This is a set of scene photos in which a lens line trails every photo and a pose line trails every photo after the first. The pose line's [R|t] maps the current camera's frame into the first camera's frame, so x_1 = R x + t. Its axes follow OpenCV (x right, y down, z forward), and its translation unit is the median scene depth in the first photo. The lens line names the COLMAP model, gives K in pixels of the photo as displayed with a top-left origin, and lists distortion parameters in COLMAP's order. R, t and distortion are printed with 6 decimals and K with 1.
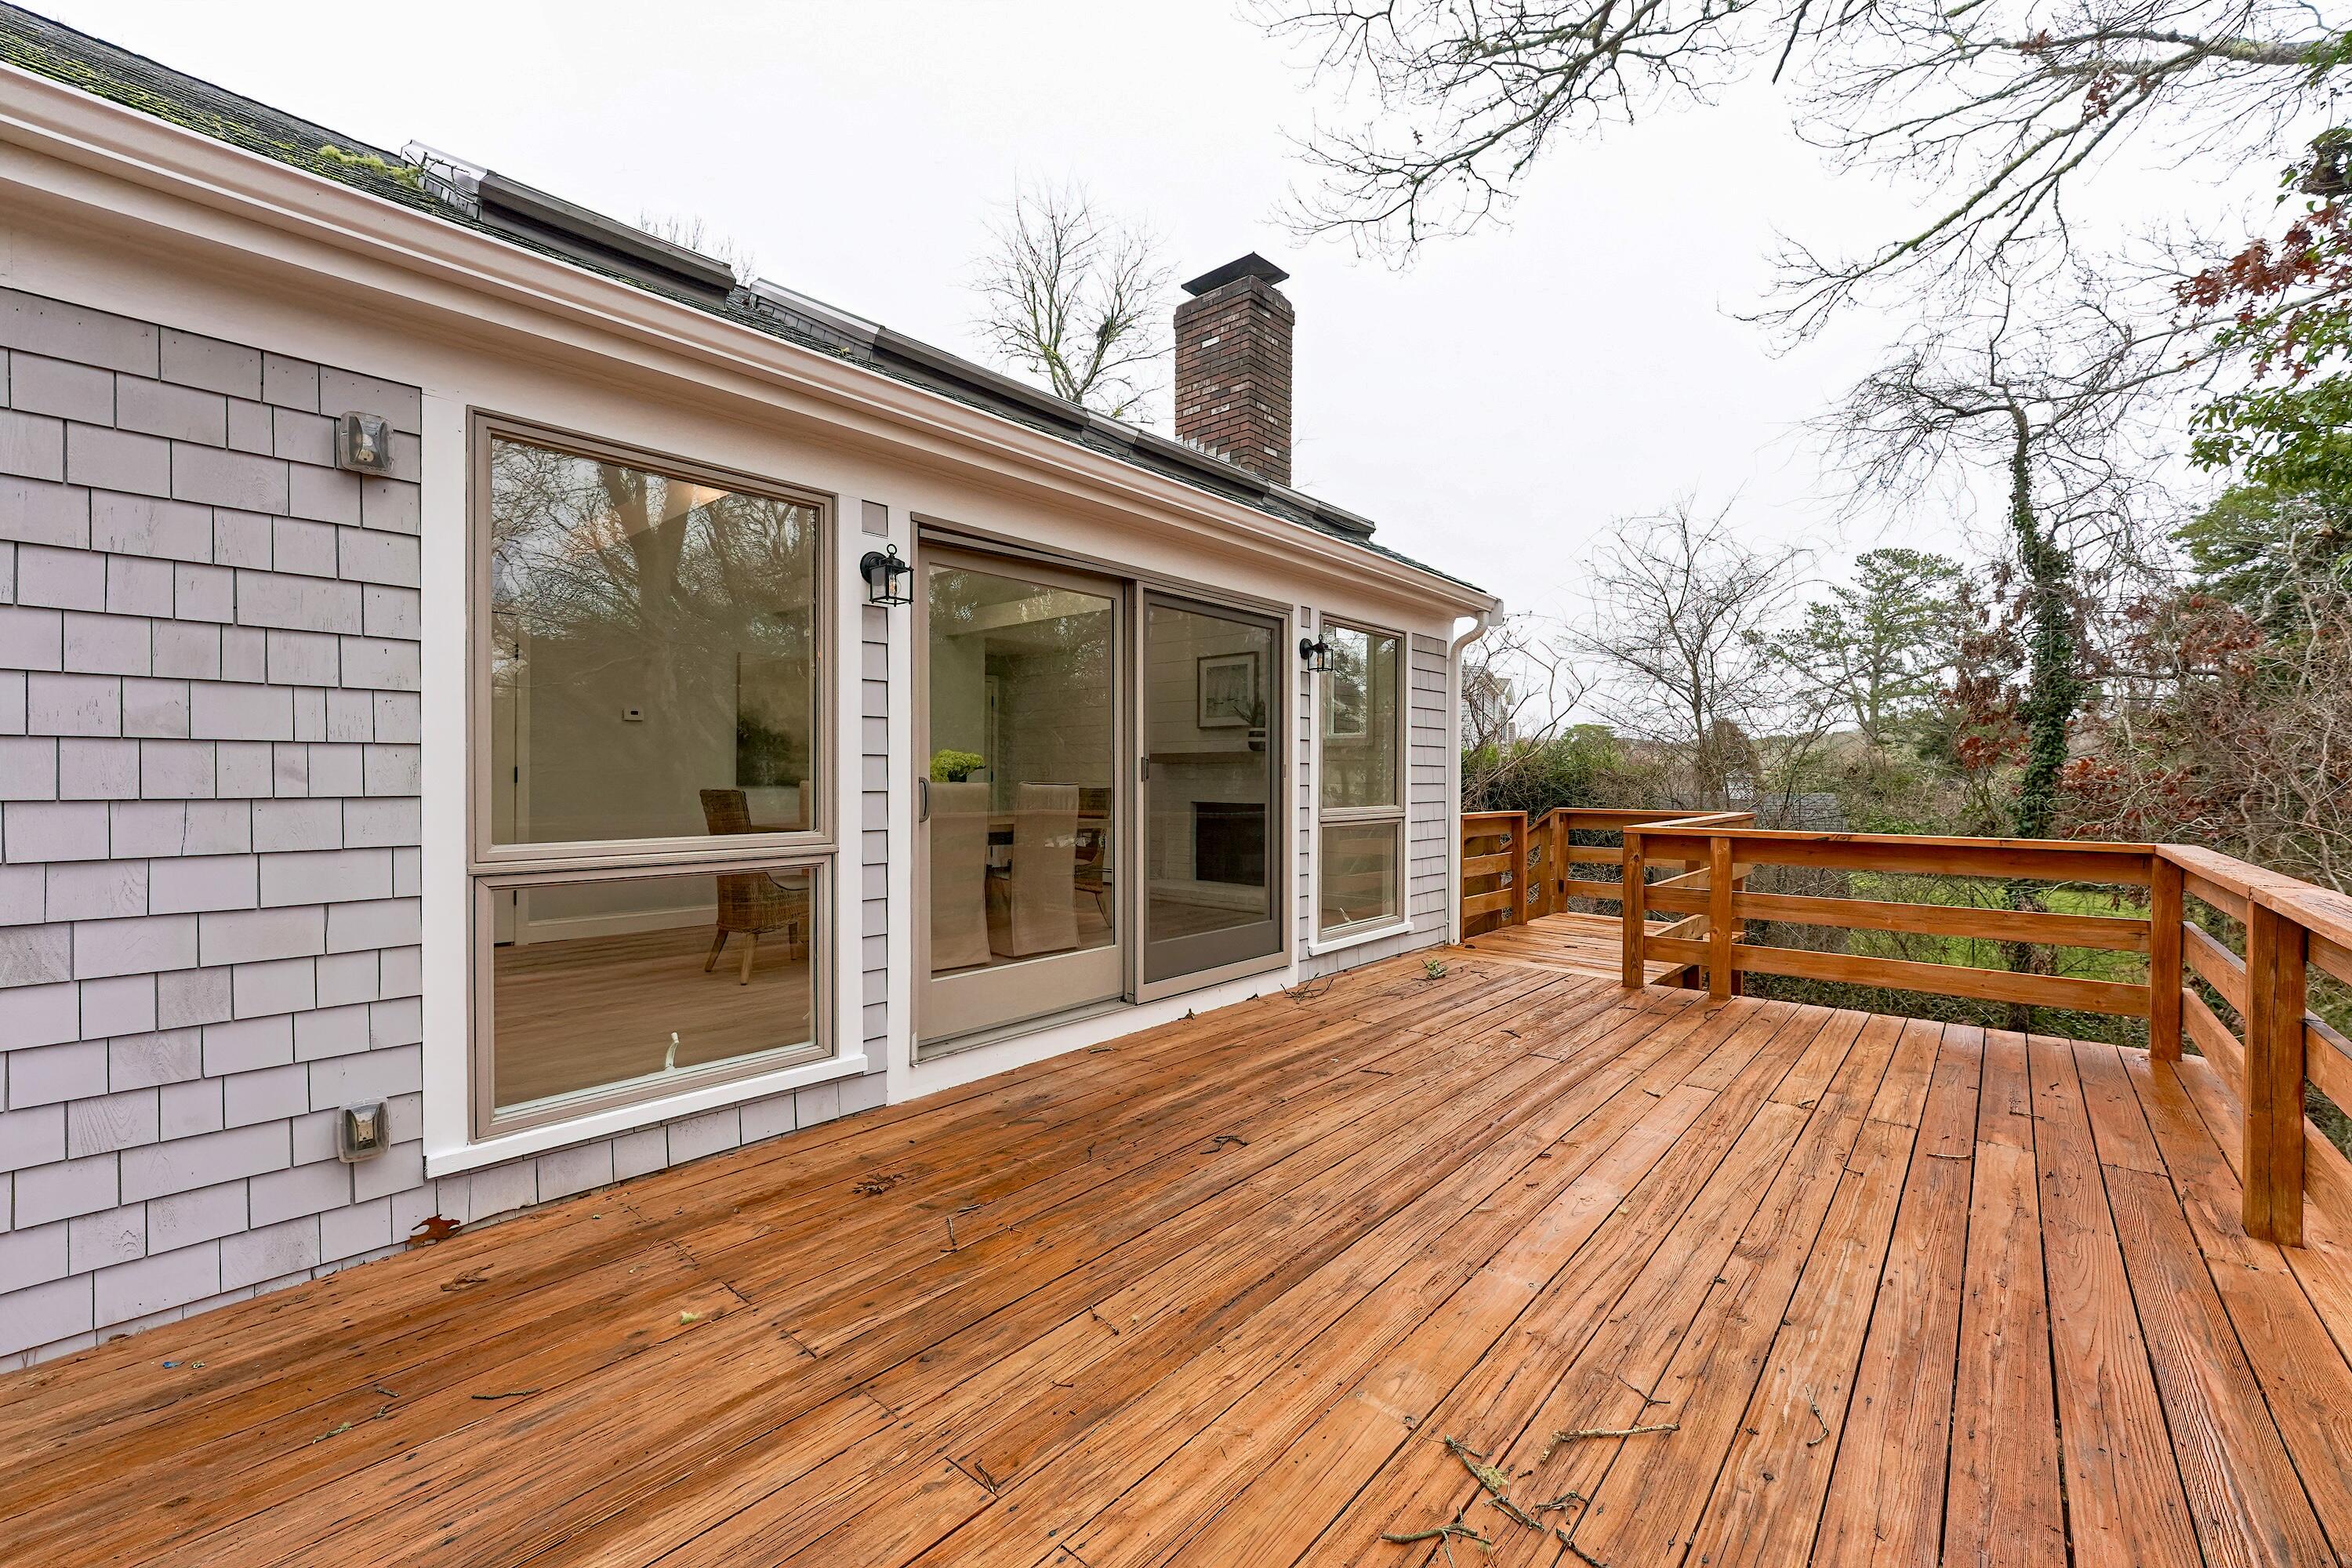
lens RADIAL K [[960.5, 0, 1166.2], [0, 960.5, 778.8], [0, 0, 1]] dist [0.000777, 0.000656]
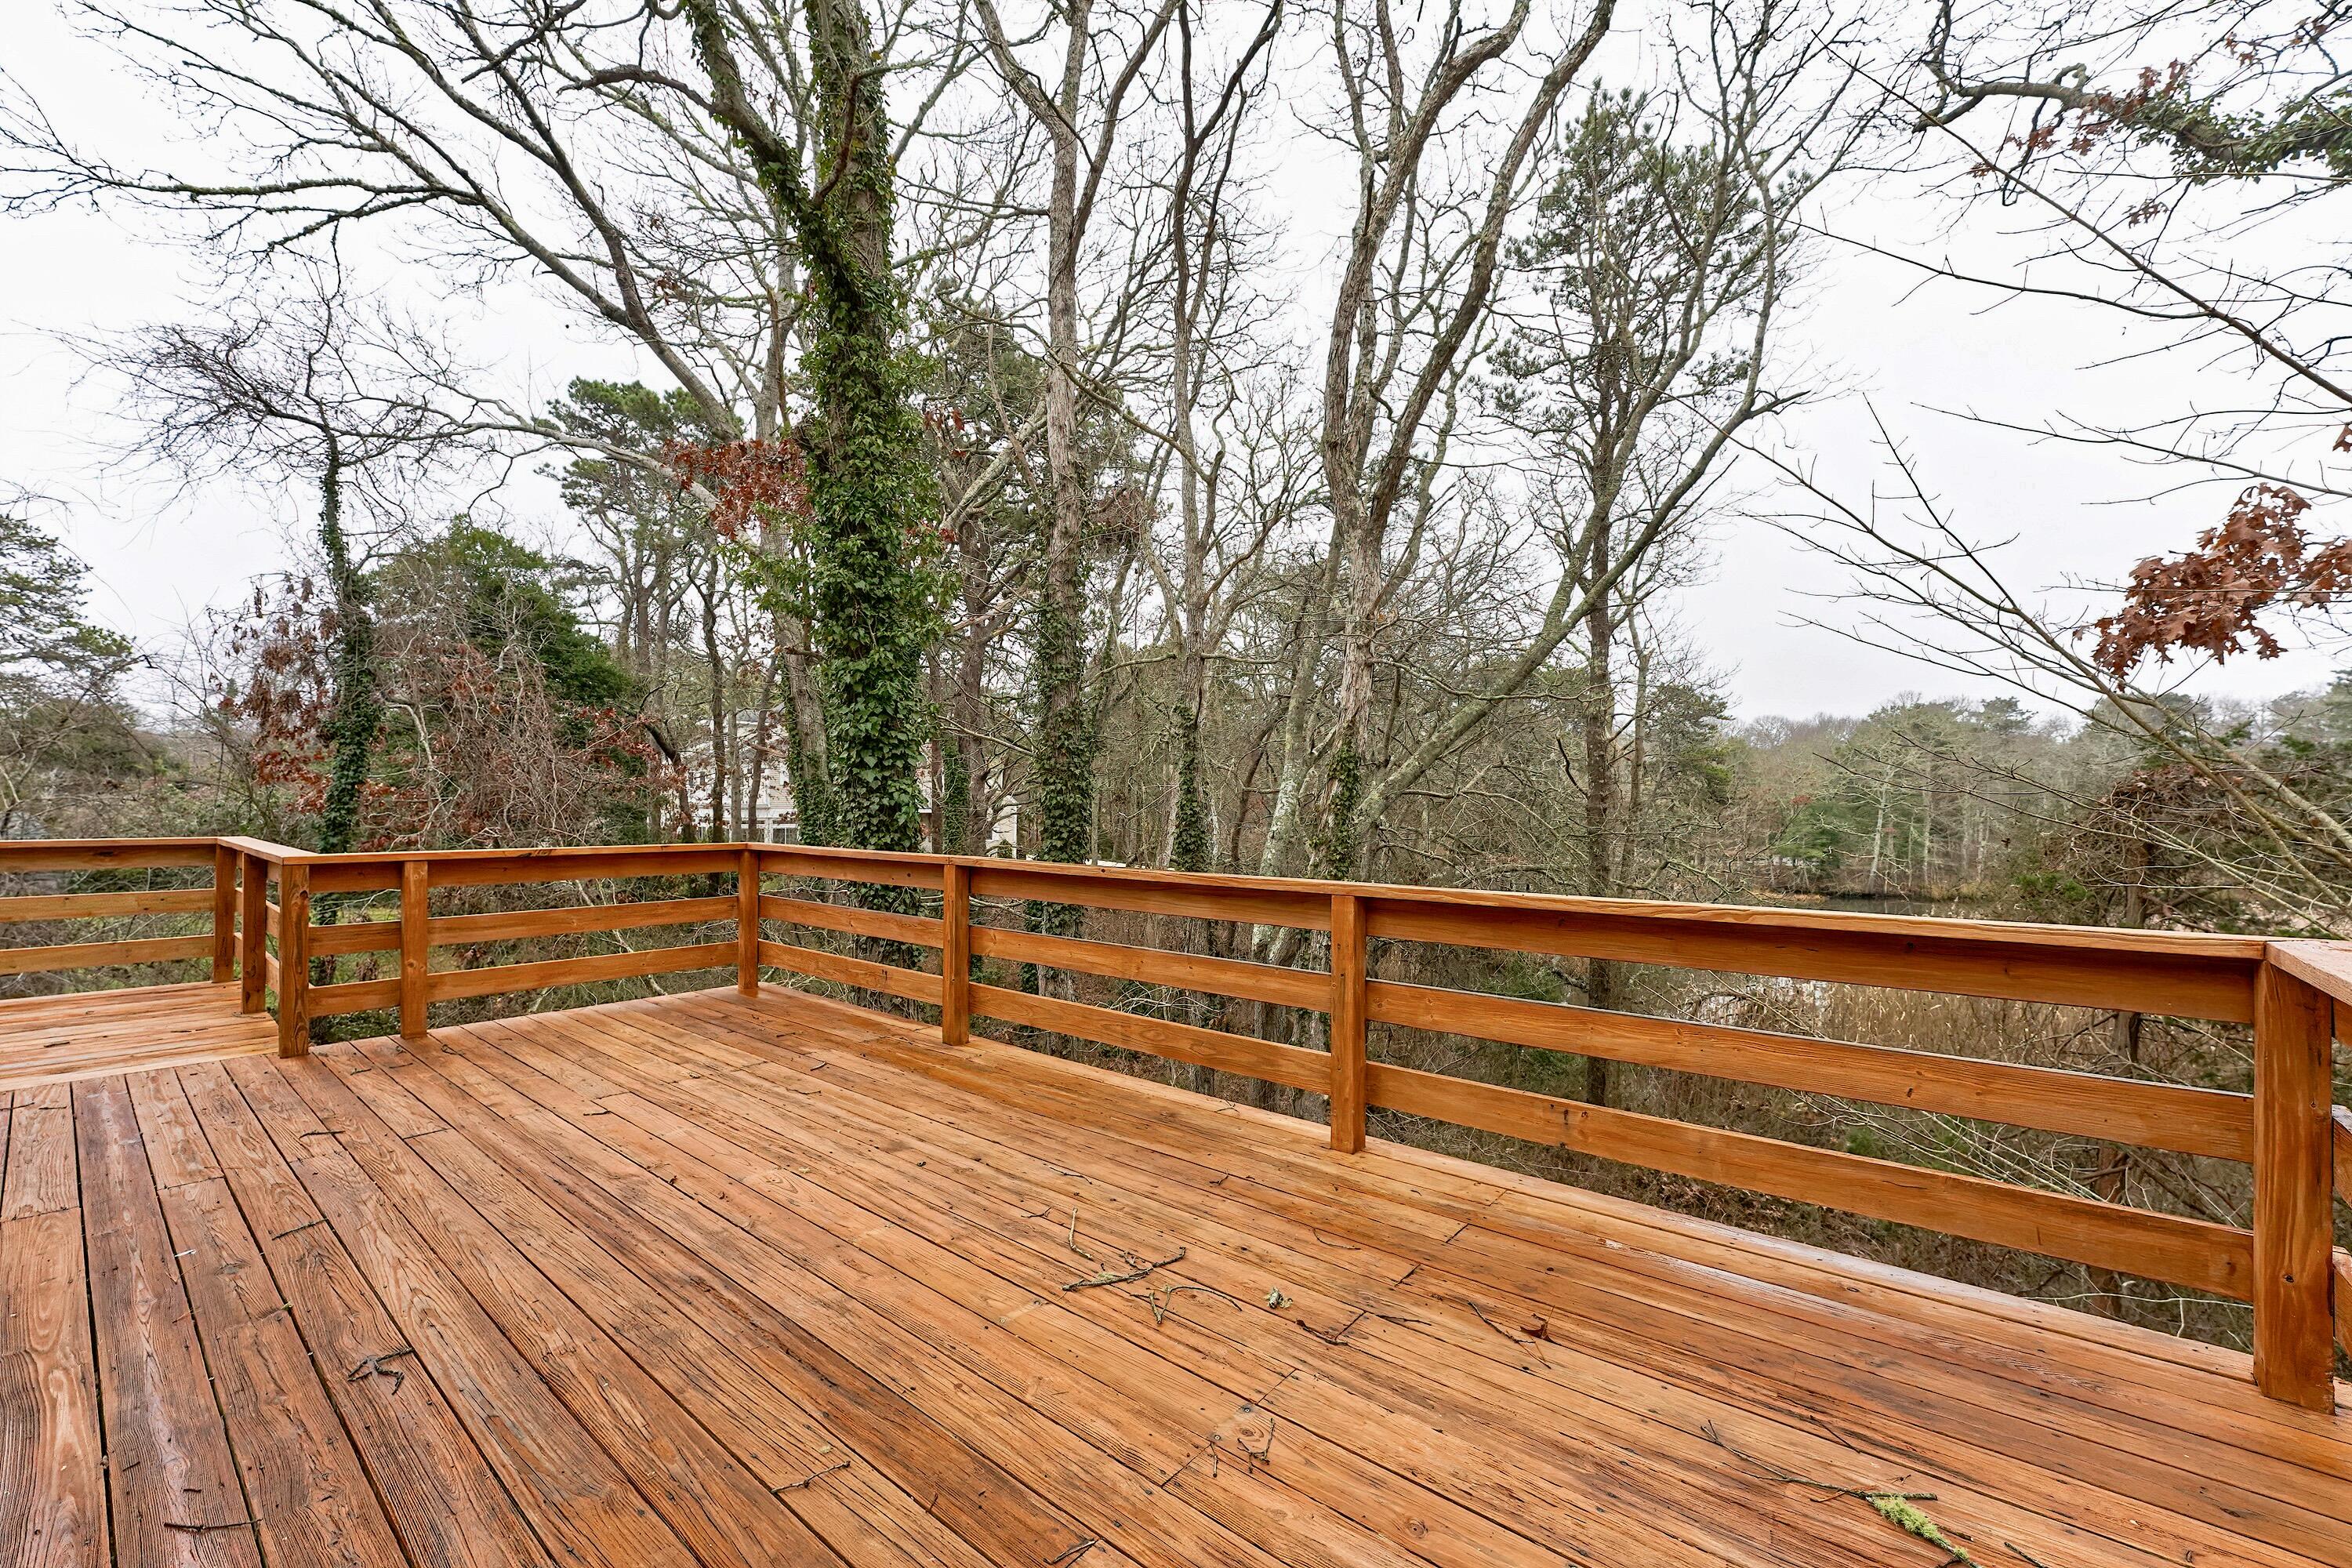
lens RADIAL K [[960.5, 0, 1183.3], [0, 960.5, 798.2], [0, 0, 1]] dist [0.000777, 0.000656]
pose [[-0.025864, -0.000720, 0.999665, -0.517293], [-0.003717, 0.999993, 0.000624, -0.003707], [-0.999659, -0.003700, -0.025867, 0.421599]]
